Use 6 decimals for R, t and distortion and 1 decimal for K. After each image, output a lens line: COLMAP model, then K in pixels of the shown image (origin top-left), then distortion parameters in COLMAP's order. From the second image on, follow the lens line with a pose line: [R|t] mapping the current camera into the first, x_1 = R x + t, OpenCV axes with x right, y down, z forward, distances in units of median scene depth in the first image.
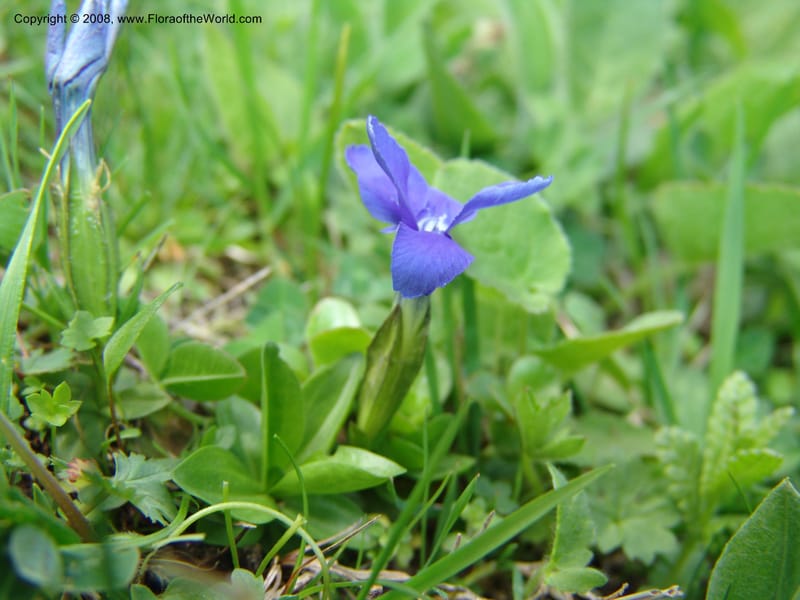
lens RADIAL K [[979.0, 0, 400.0], [0, 979.0, 300.0], [0, 0, 1]] dist [-0.087322, -0.478311]
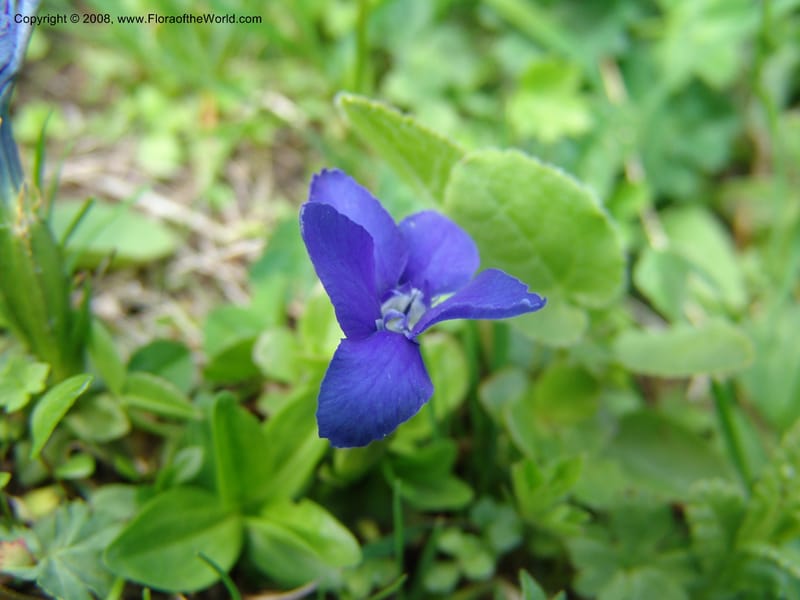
lens RADIAL K [[979.0, 0, 400.0], [0, 979.0, 300.0], [0, 0, 1]] dist [-0.087322, -0.478311]
pose [[0.977362, 0.115267, -0.177418, 0.169913], [-0.038554, 0.921550, 0.386340, -0.387168], [0.208032, -0.370754, 0.905132, 0.285643]]
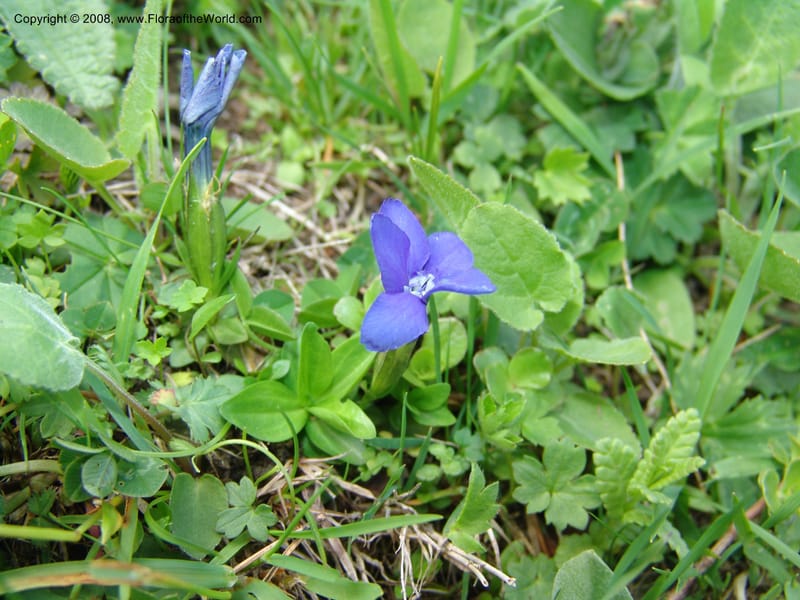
lens RADIAL K [[979.0, 0, 400.0], [0, 979.0, 300.0], [0, 0, 1]] dist [-0.087322, -0.478311]
pose [[0.926436, 0.257449, -0.274658, 0.384460], [-0.153433, 0.924472, 0.349014, -0.524340], [0.343767, -0.281198, 0.895964, -0.236320]]
